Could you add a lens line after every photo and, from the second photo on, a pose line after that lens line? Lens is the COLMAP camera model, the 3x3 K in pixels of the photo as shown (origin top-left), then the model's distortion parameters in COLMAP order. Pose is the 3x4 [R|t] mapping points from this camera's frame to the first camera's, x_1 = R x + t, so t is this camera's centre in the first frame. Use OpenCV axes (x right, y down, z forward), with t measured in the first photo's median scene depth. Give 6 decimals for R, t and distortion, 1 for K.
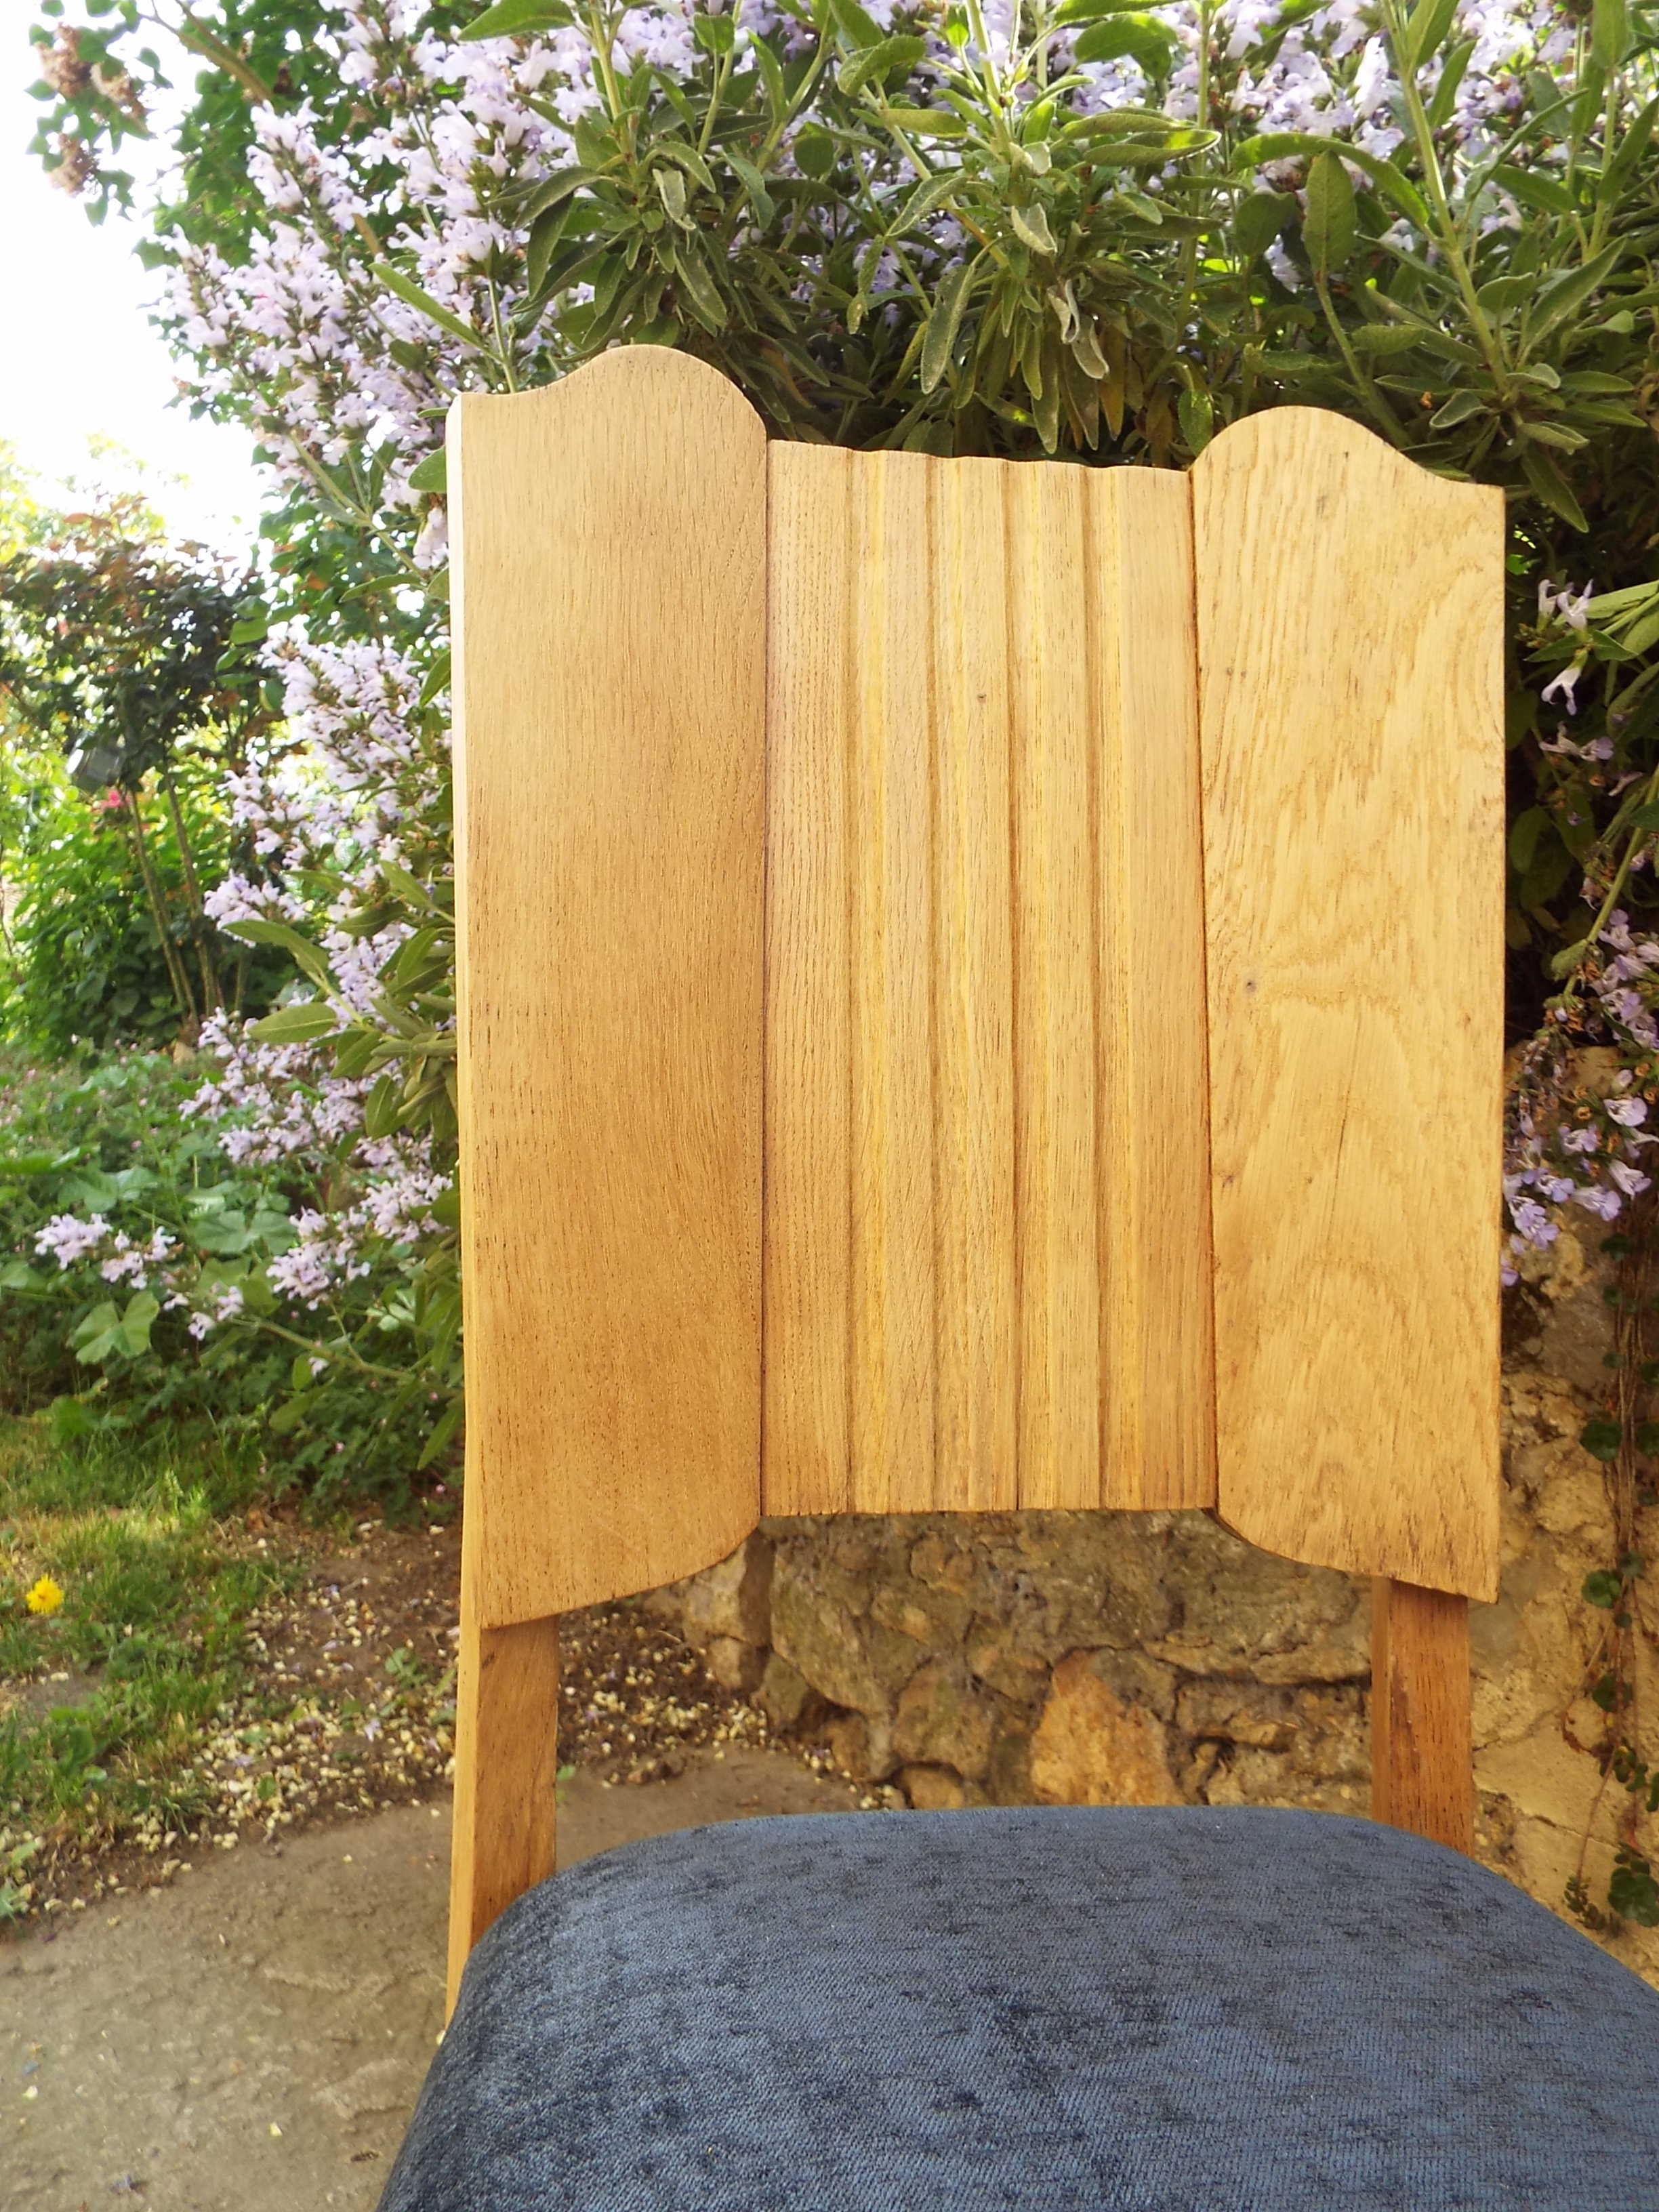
lens RADIAL K [[1561.5, 0, 829.5], [0, 1561.5, 1106.0], [0, 0, 1]] dist [-0.001522, -0.005679]
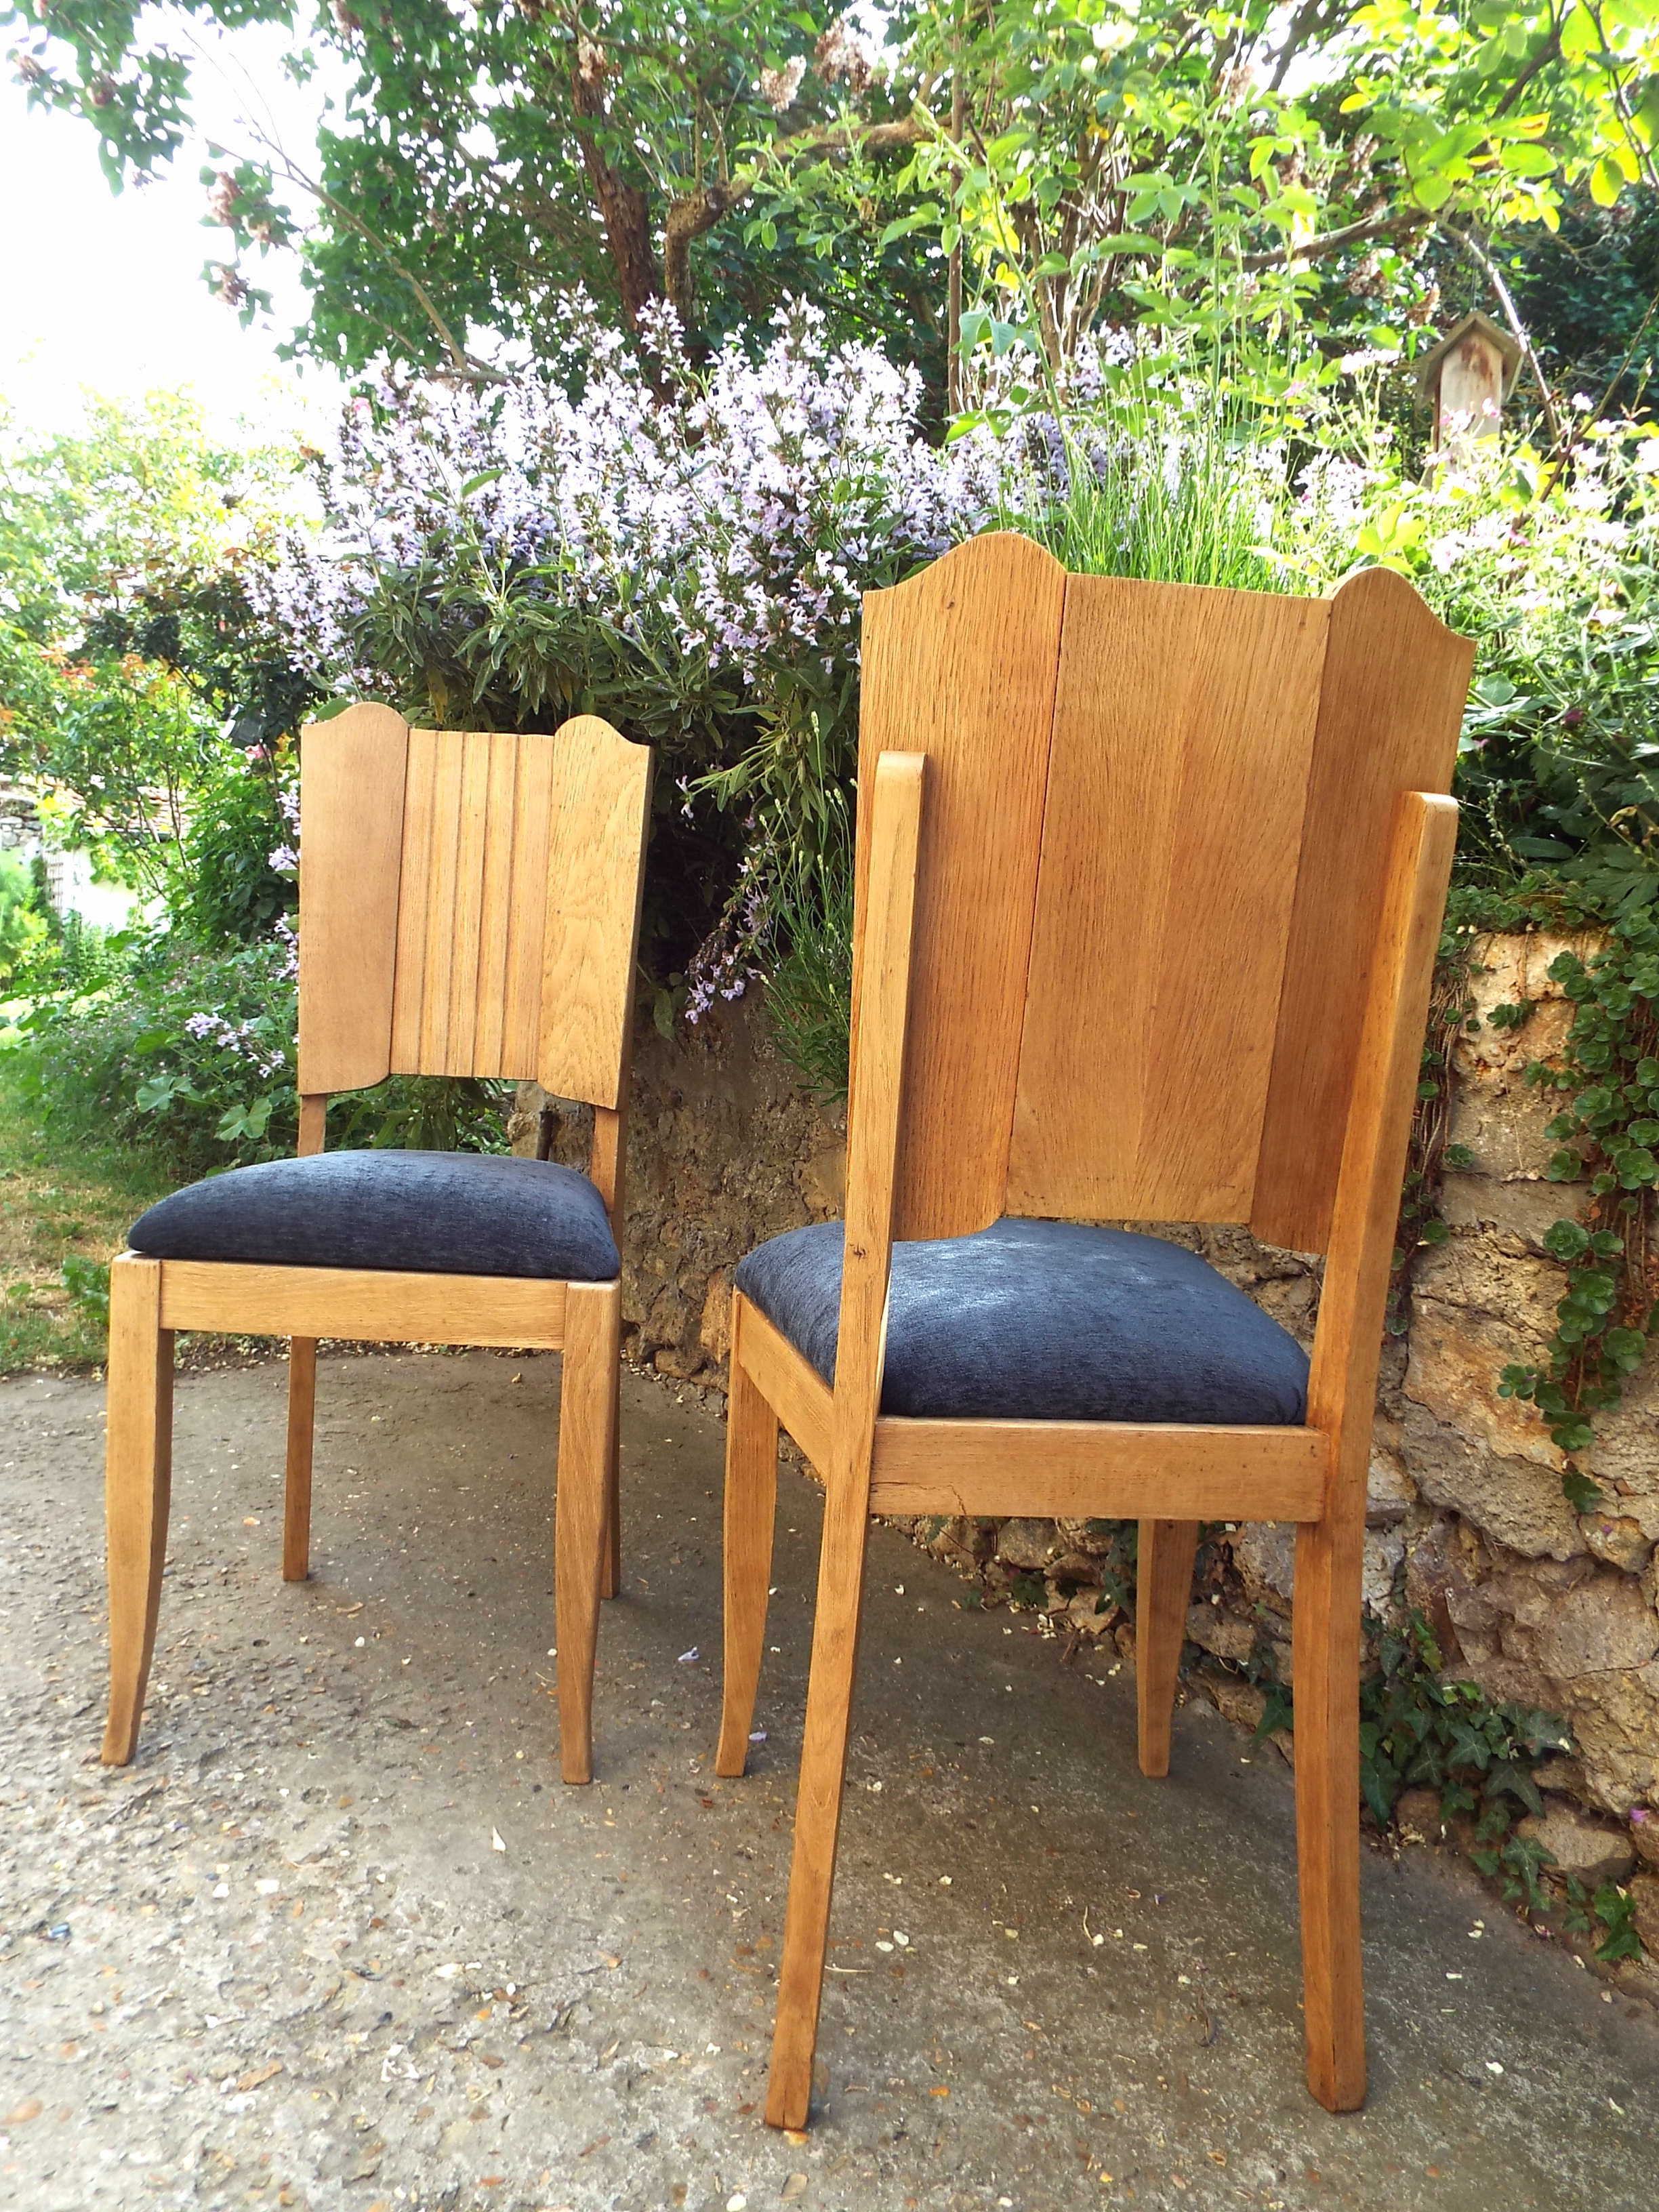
lens RADIAL K [[1607.4, 0, 829.5], [0, 1607.4, 1106.0], [0, 0, 1]] dist [0.005238, 0.004616]
pose [[0.994034, 0.032702, -0.104054, 0.609893], [-0.027513, 0.998324, 0.050920, 0.067703], [0.105544, -0.047754, 0.993267, -1.118147]]
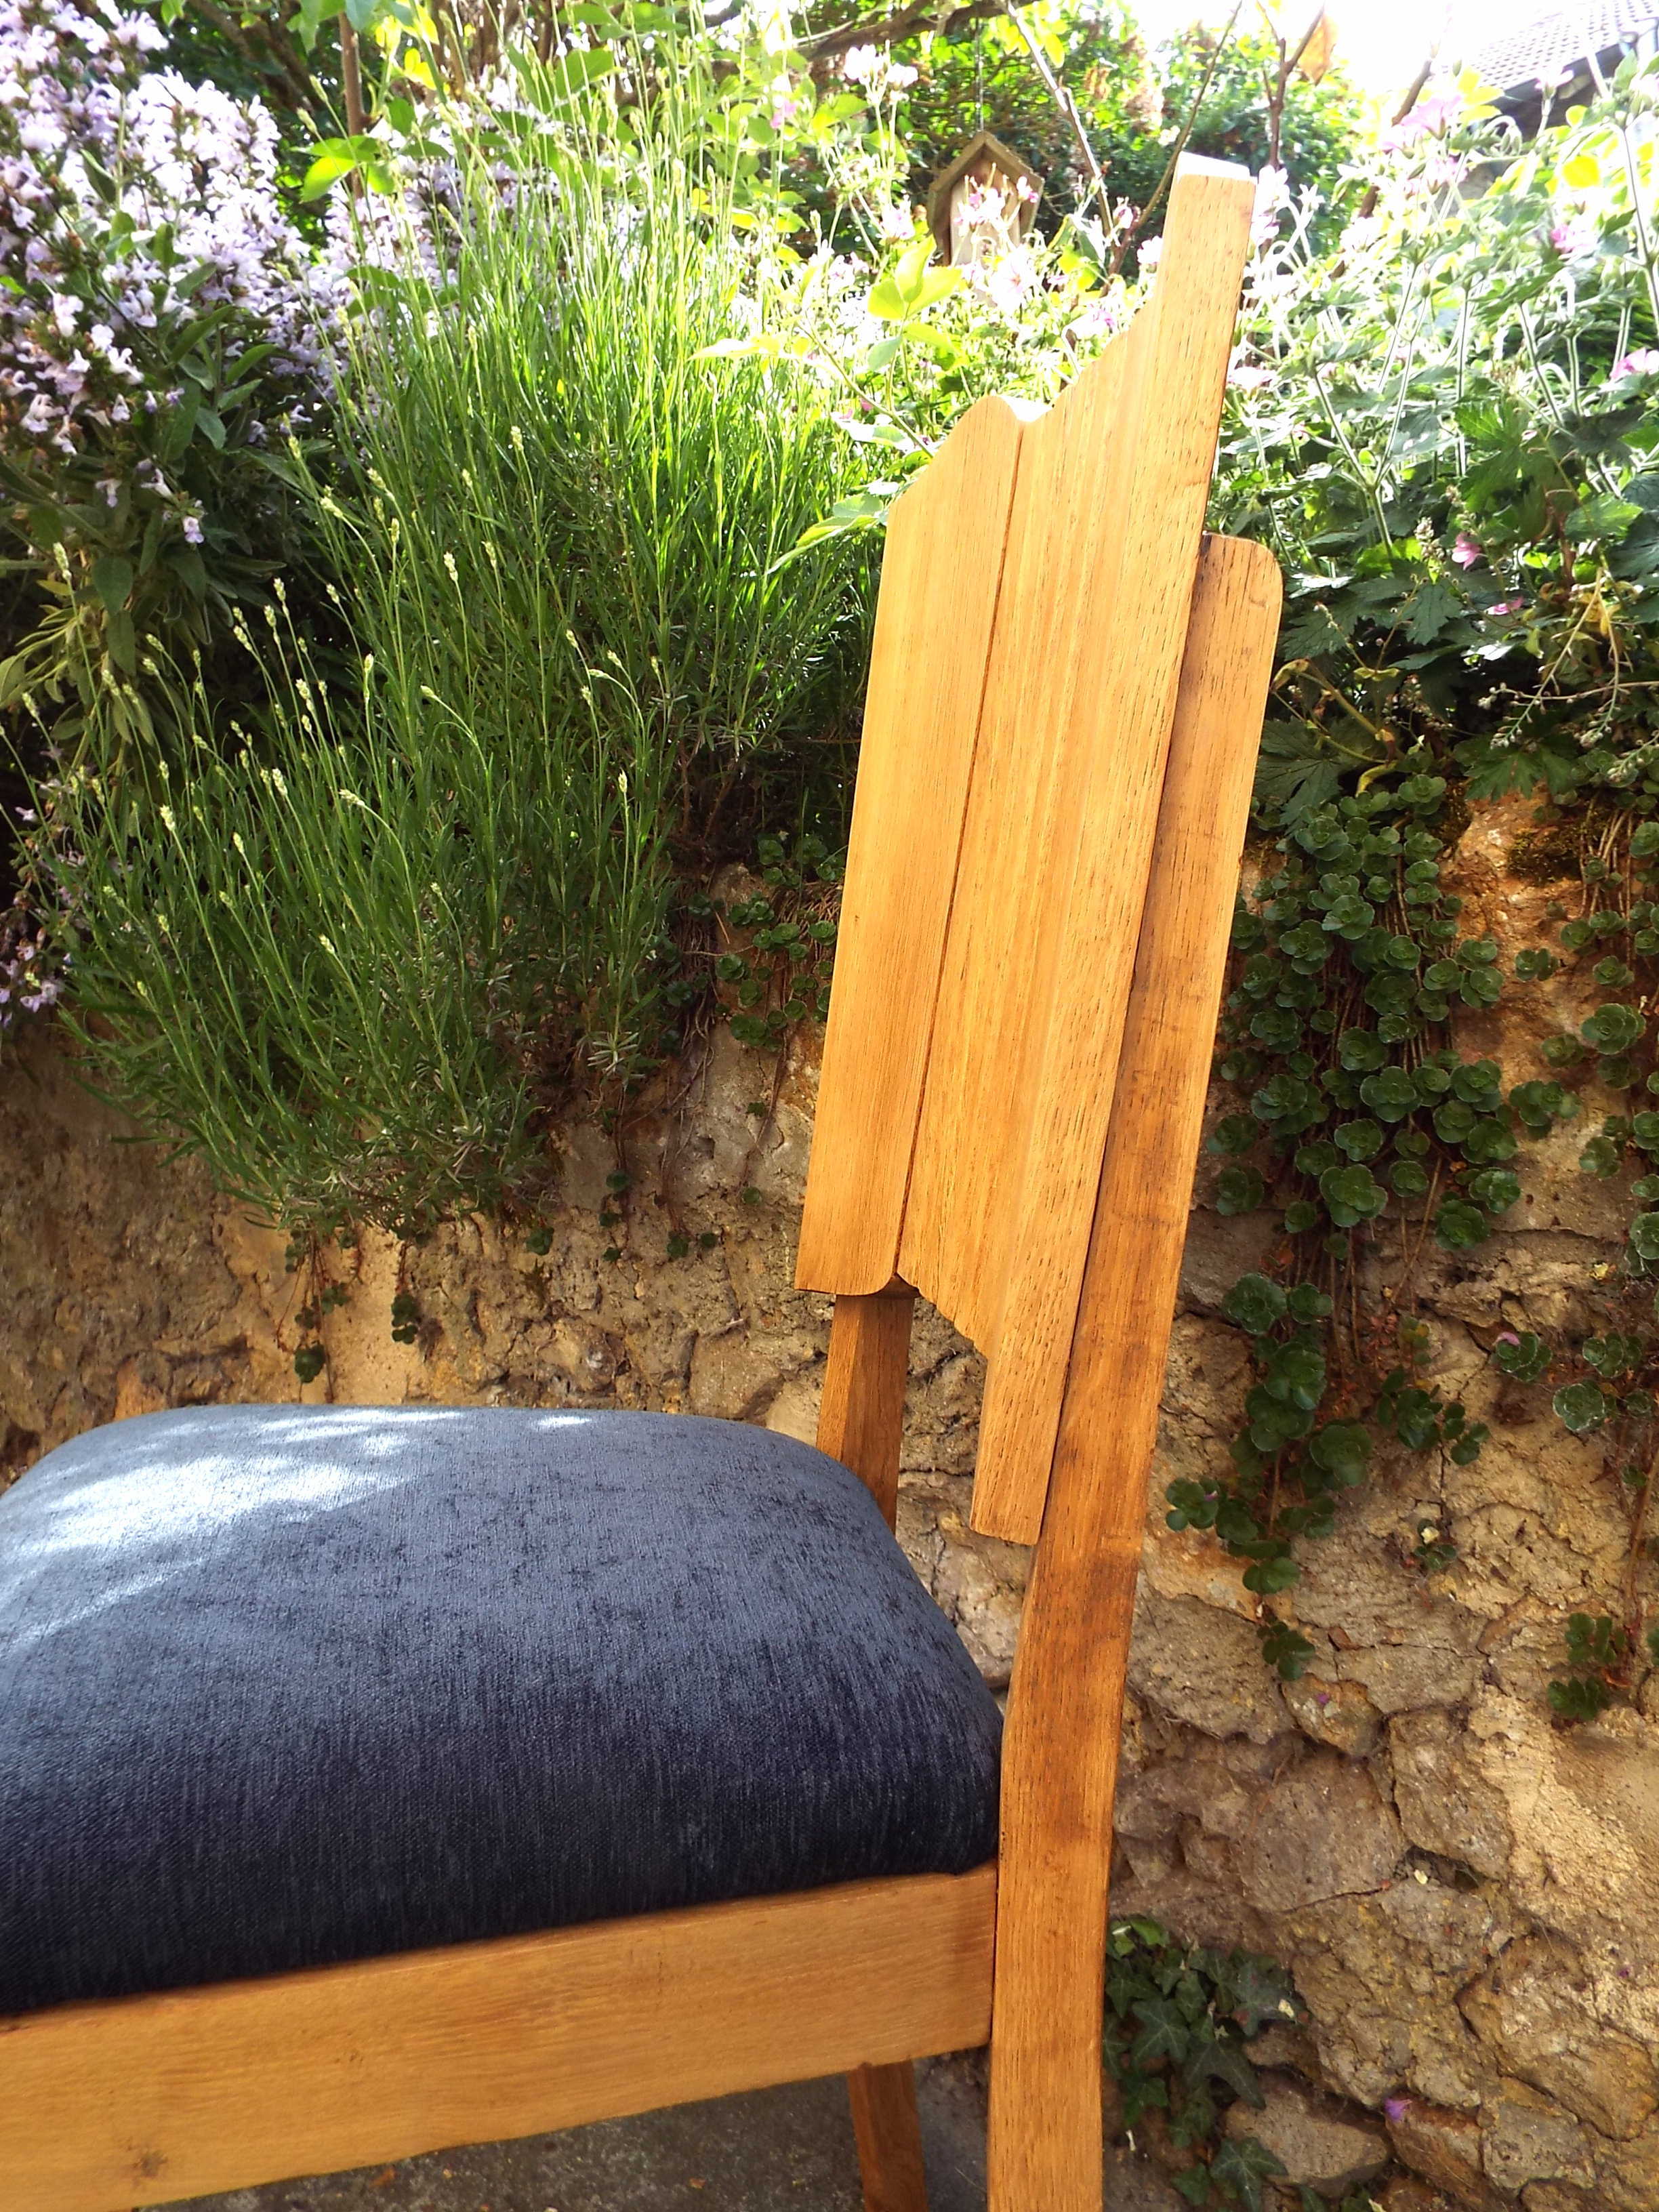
lens RADIAL K [[1552.8, 0, 824.7], [0, 1552.8, 1035.6], [0, 0, 1]] dist [-0.060321, -0.002564]
pose [[0.984633, -0.037195, 0.170631, 0.691692], [0.032877, 0.999065, 0.028063, 0.050695], [-0.171516, -0.022022, 0.984935, -0.614351]]
